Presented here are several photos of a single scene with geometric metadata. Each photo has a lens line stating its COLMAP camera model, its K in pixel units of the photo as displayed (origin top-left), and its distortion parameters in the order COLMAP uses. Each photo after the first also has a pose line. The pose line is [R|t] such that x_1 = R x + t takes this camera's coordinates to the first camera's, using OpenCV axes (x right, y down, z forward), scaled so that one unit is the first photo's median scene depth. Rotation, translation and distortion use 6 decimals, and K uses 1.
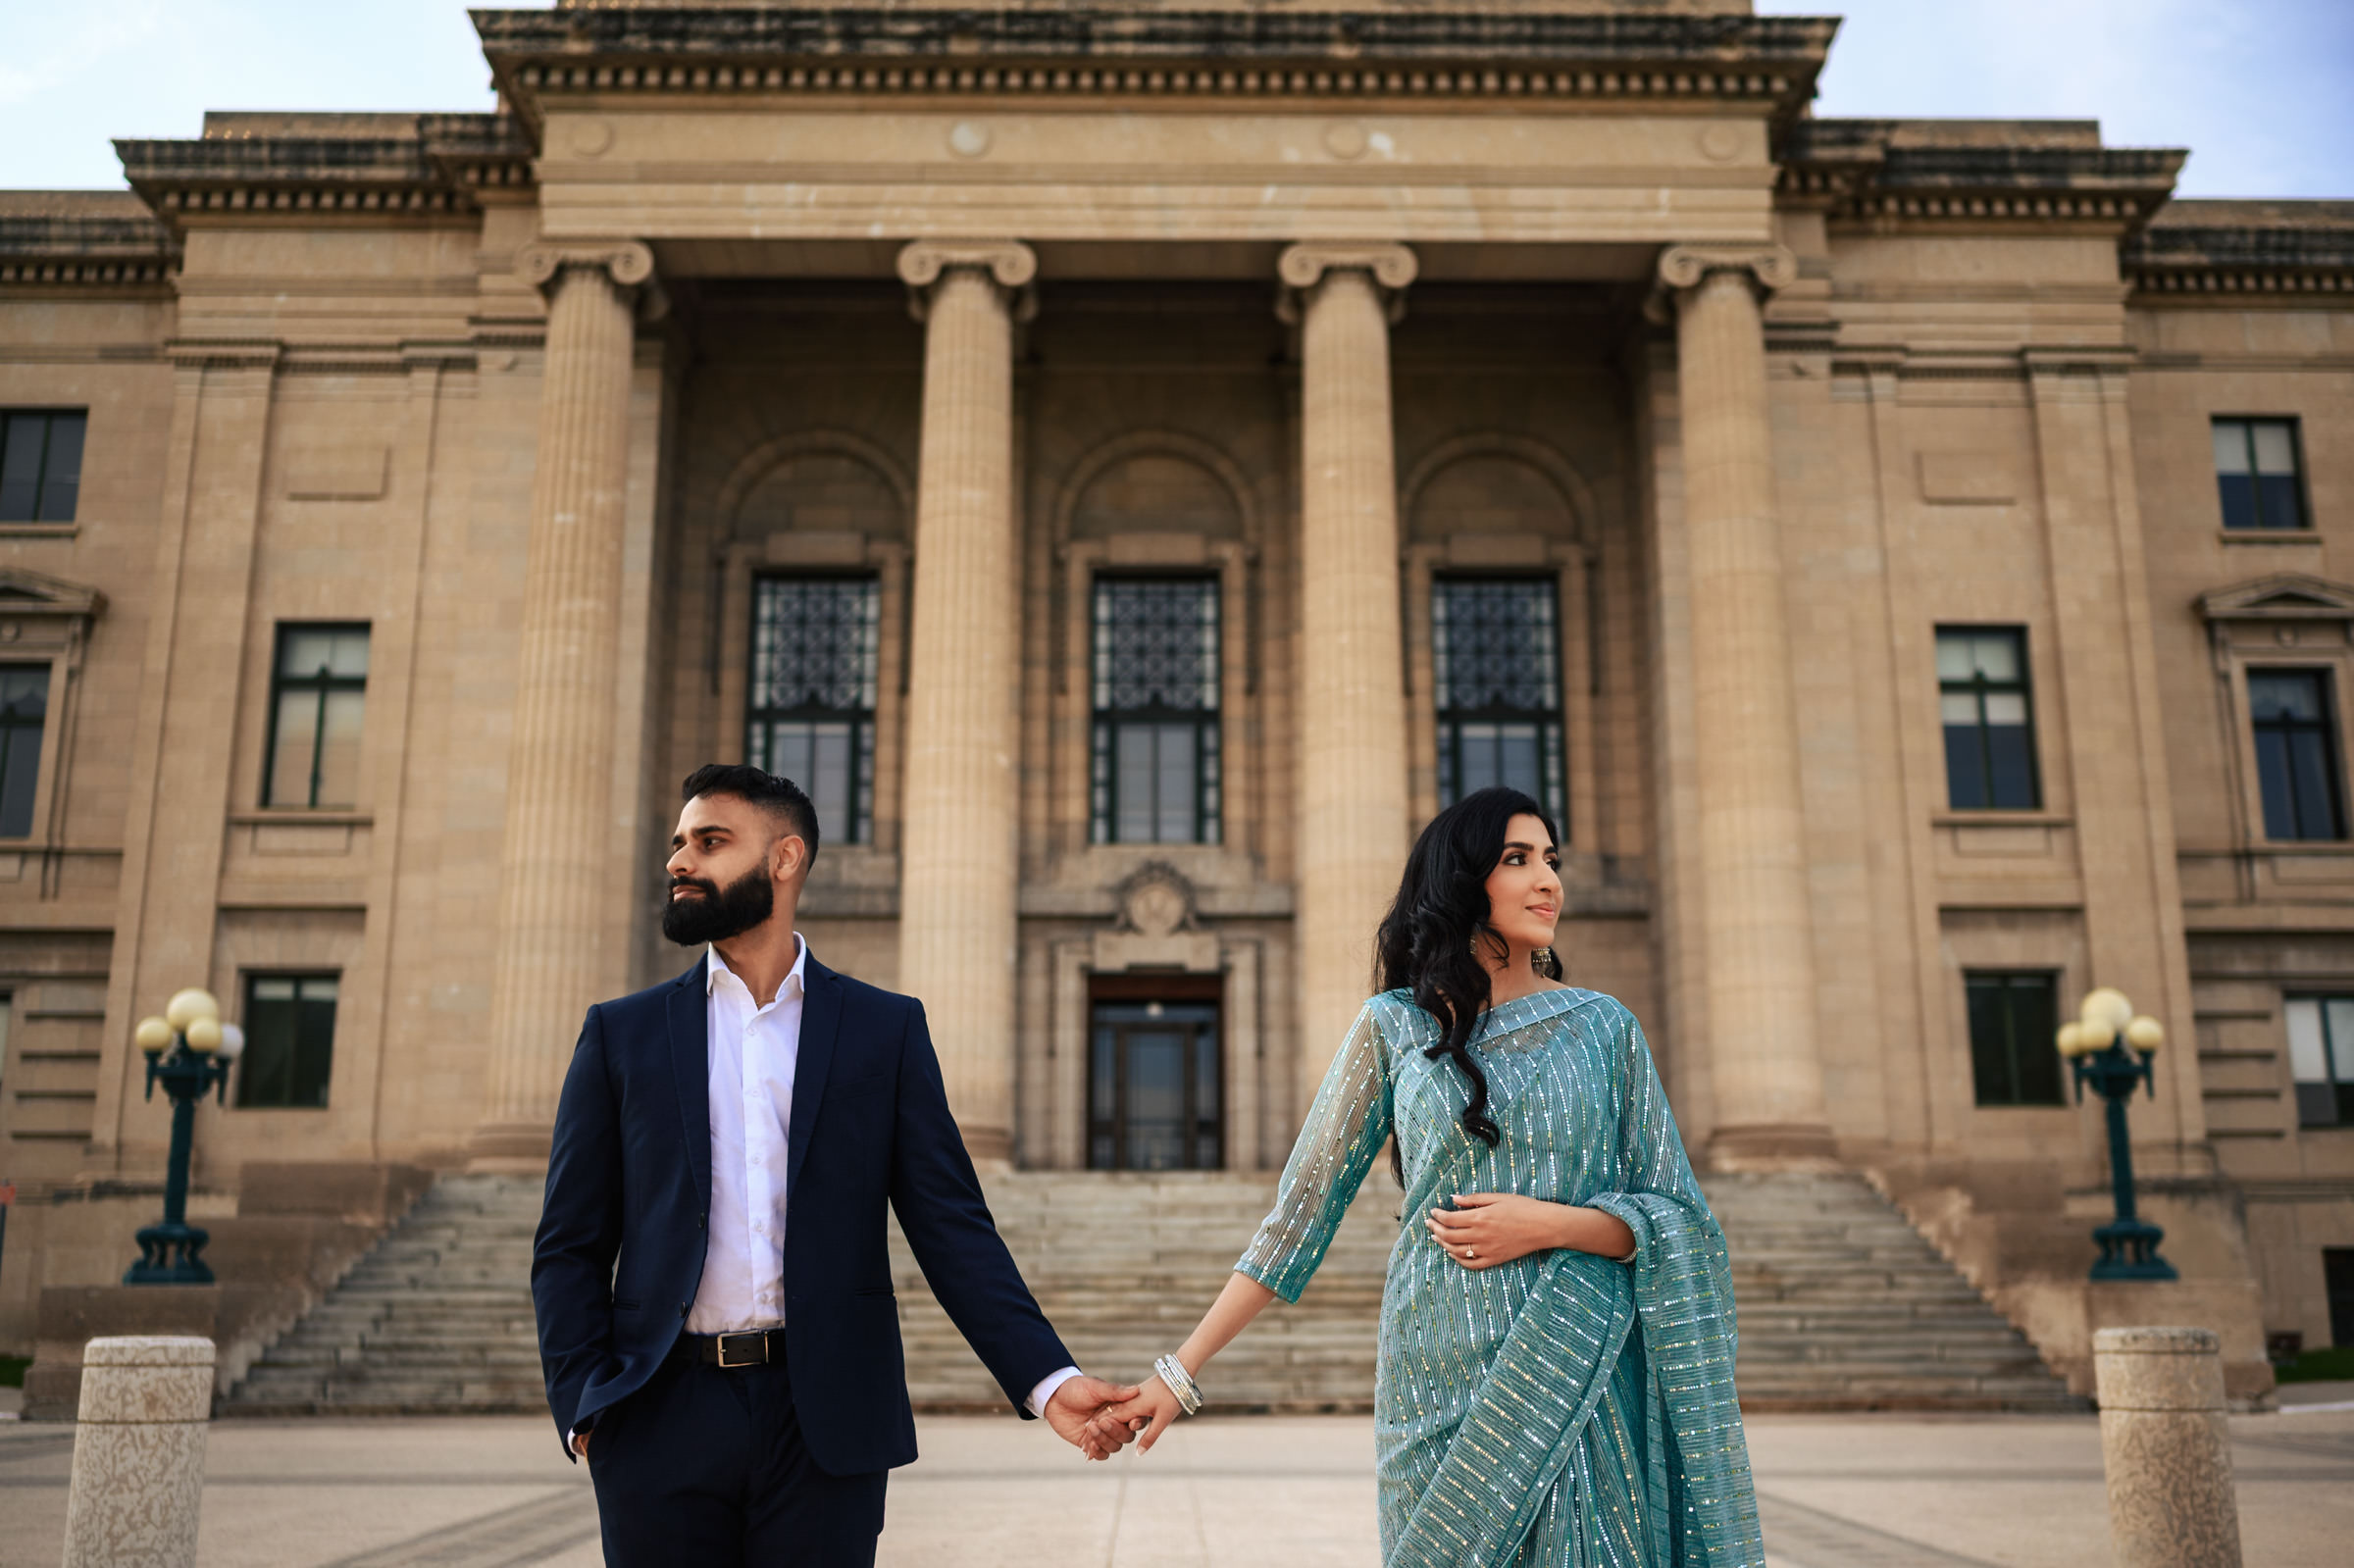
lens RADIAL K [[2268.2, 0, 1177.0], [0, 2268.2, 784.0], [0, 0, 1]] dist [-0.012049, 0.004407]
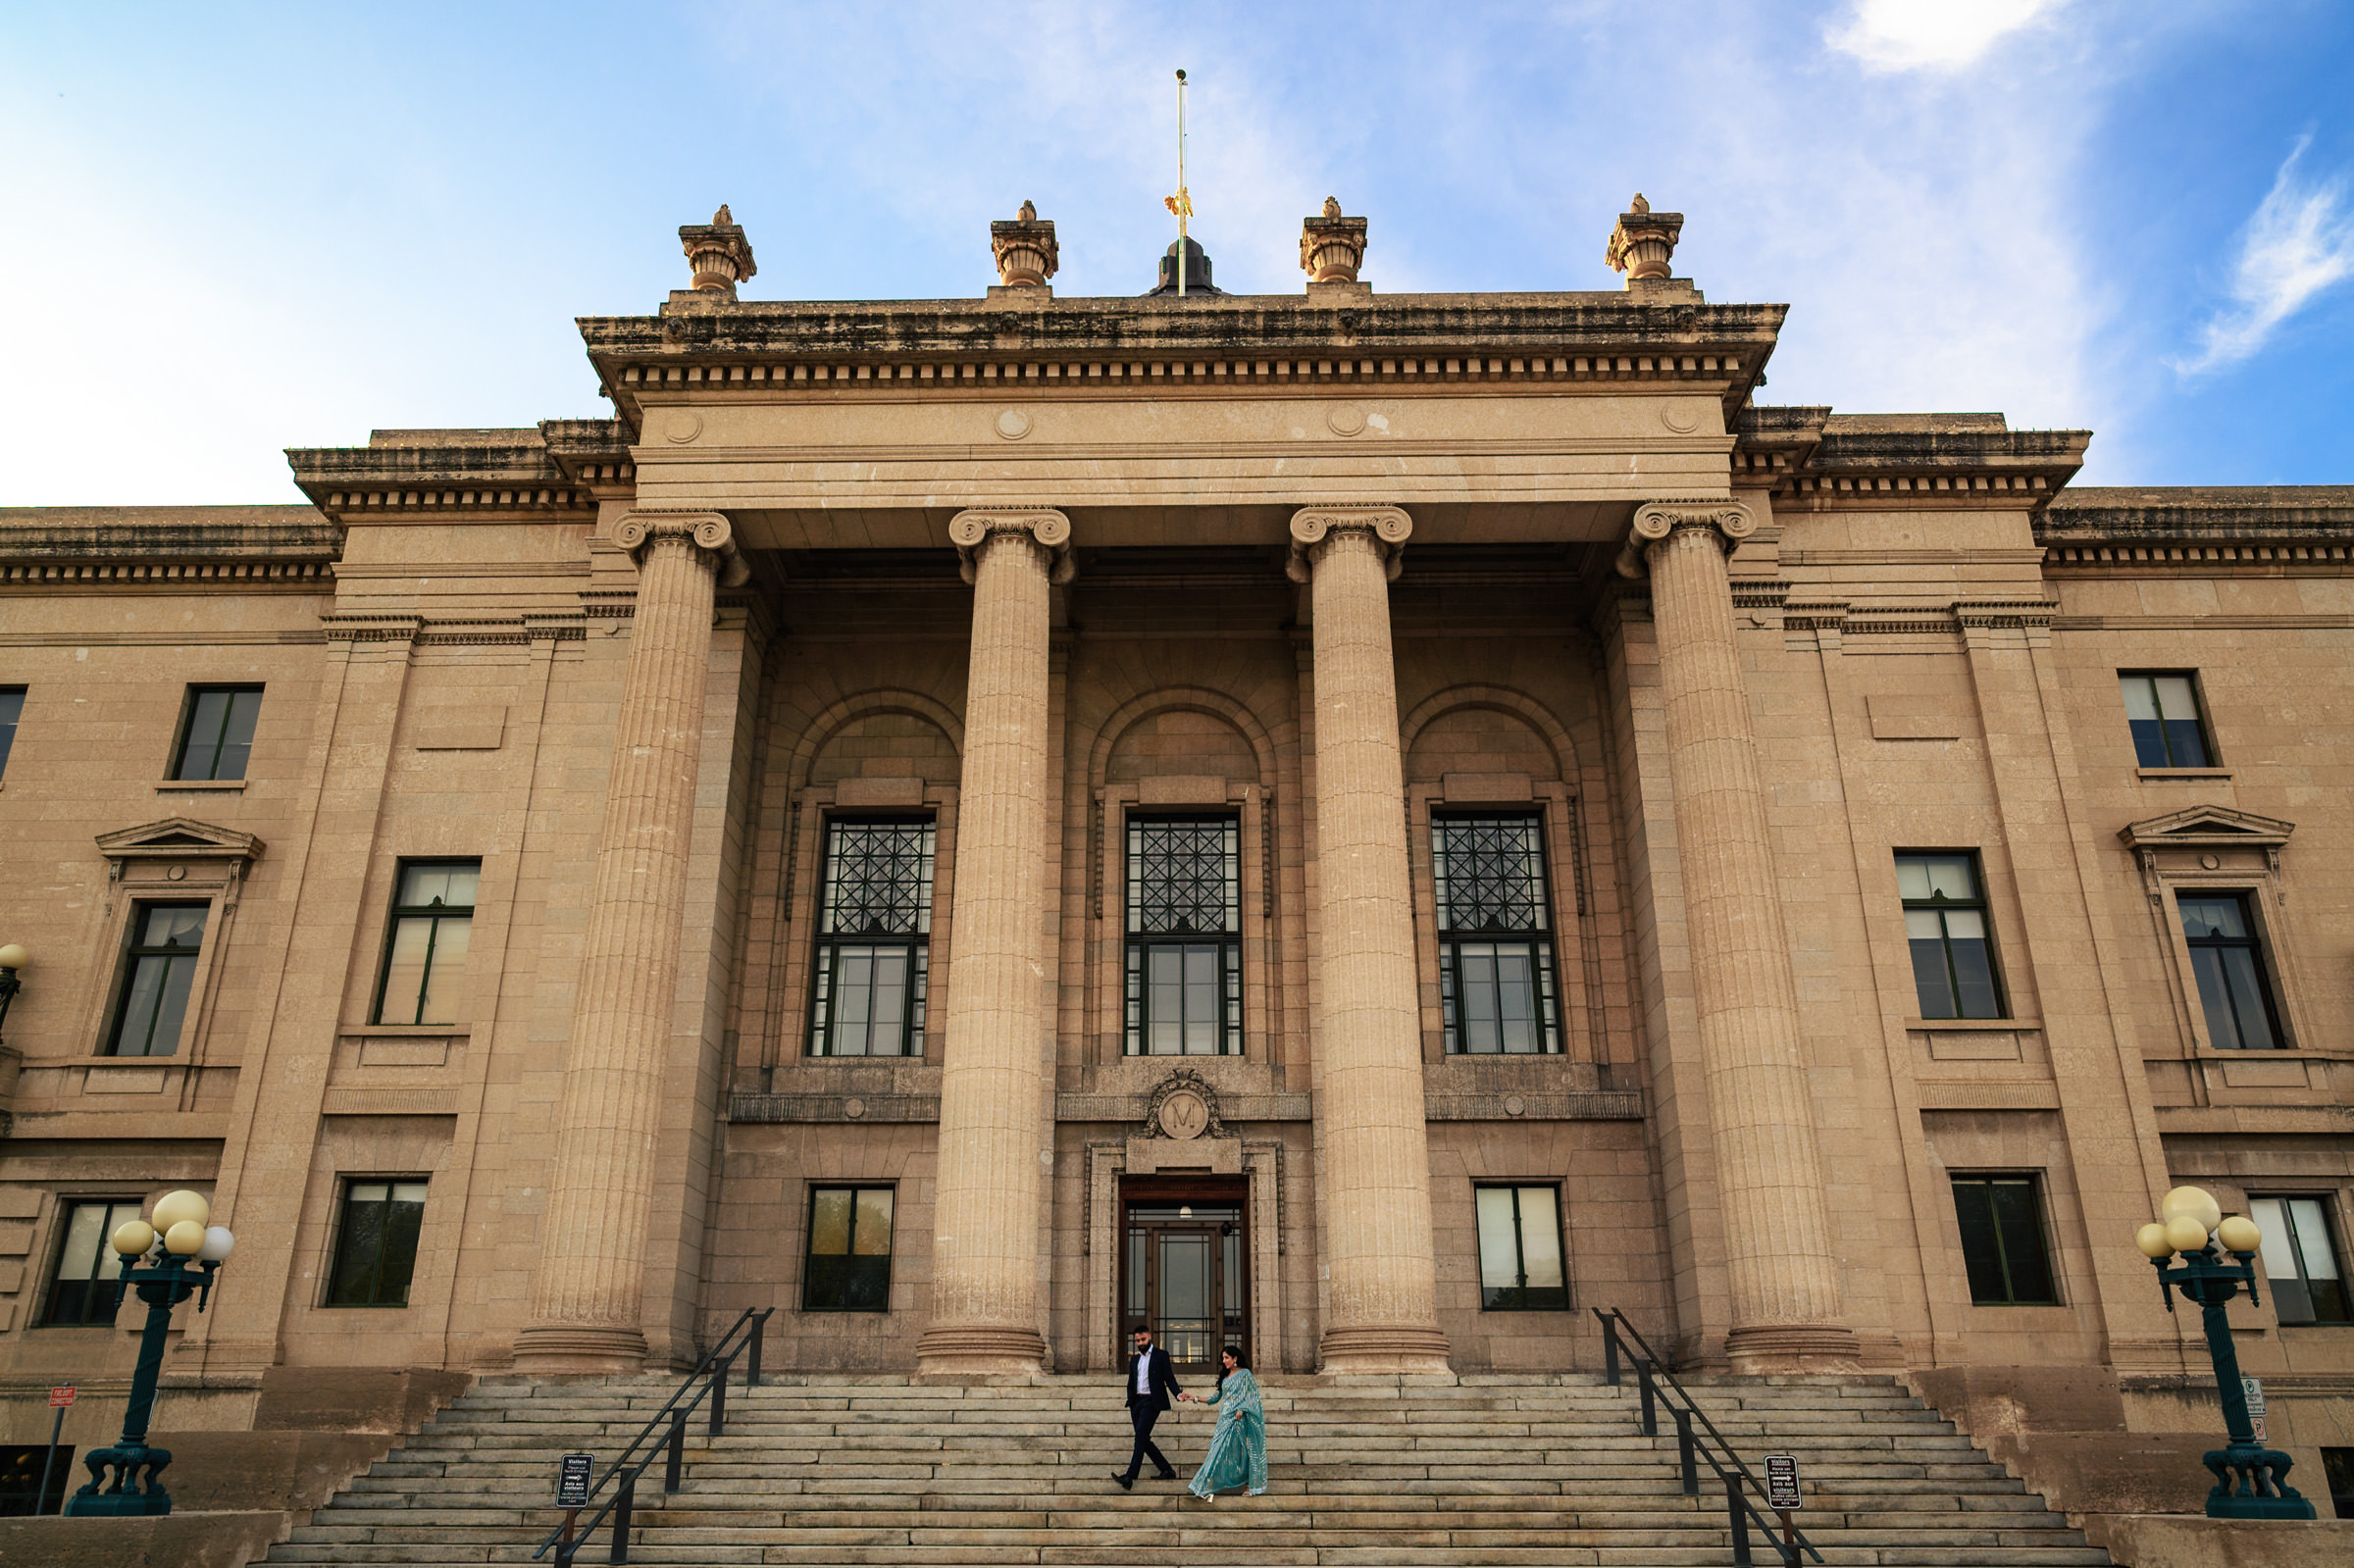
lens RADIAL K [[1690.5, 0, 1157.7], [0, 1690.5, 788.5], [0, 0, 1]] dist [-0.005287, 0.002211]
pose [[0.999519, -0.009135, -0.029620, 0.003549], [0.004669, 0.989054, -0.147478, 0.019560], [0.030643, 0.147269, 0.988622, 0.178659]]
